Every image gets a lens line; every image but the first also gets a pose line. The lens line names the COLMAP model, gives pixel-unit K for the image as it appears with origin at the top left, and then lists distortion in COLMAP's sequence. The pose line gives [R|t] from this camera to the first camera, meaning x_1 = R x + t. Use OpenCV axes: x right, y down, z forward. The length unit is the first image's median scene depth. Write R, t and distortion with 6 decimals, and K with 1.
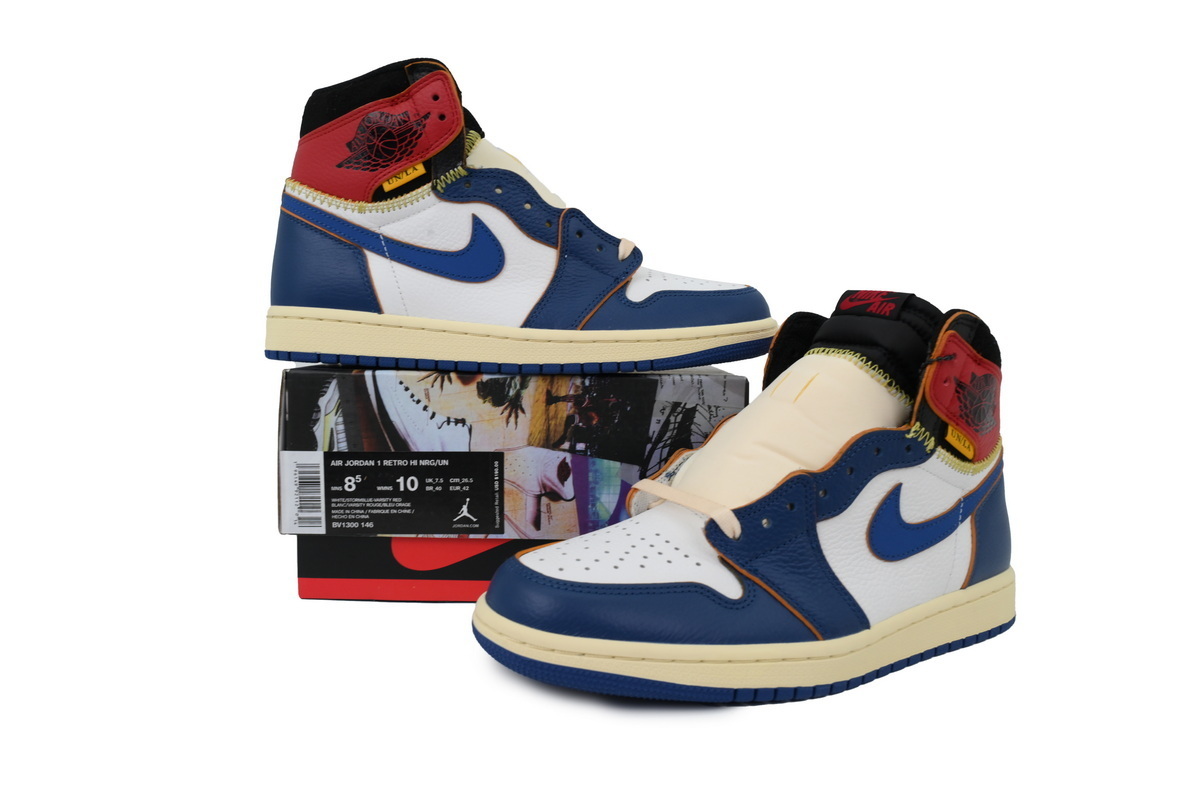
lens RADIAL K [[933.7, 0, 604.0], [0, 933.7, 398.6], [0, 0, 1]] dist [-0.008235, -0.003992]
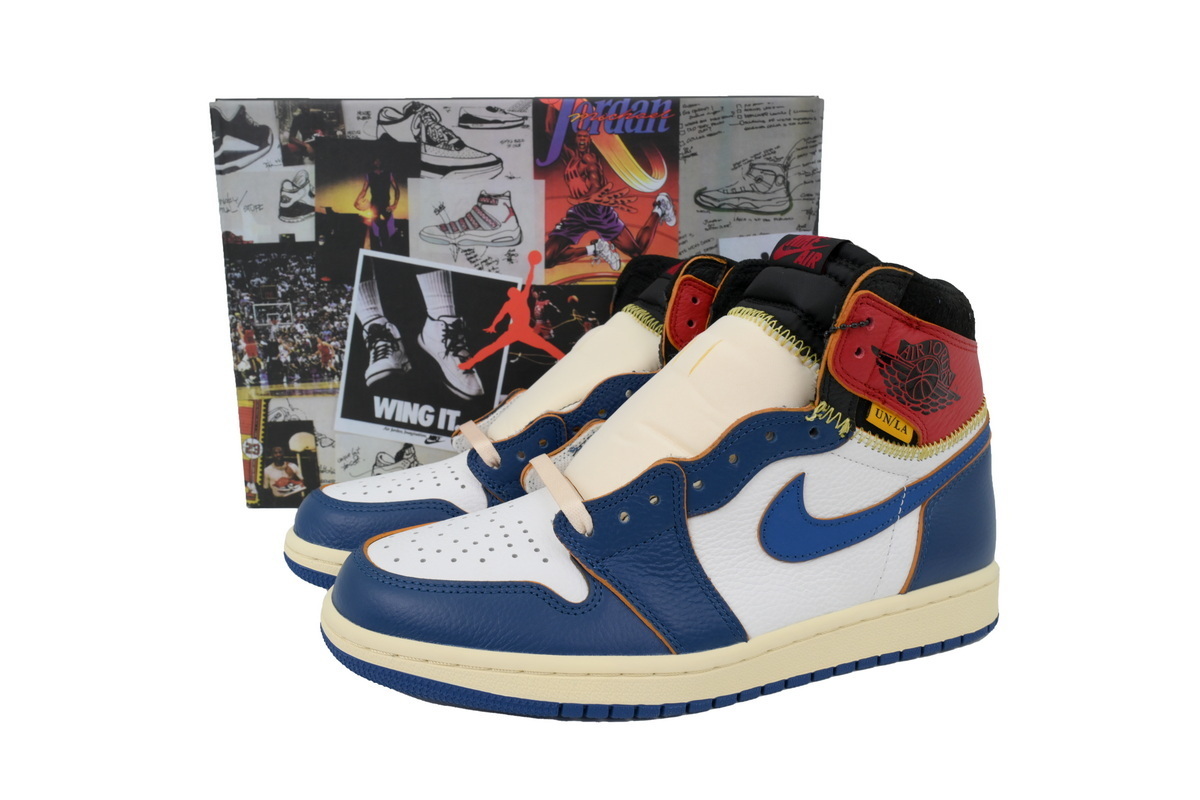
lens RADIAL K [[933.7, 0, 596.7], [0, 933.7, 403.2], [0, 0, 1]] dist [-0.008235, -0.003992]
pose [[0.969003, 0.012137, -0.246752, 0.346085], [0.014302, 0.994361, 0.105075, -0.063722], [0.246636, -0.105347, 0.963365, 0.147995]]
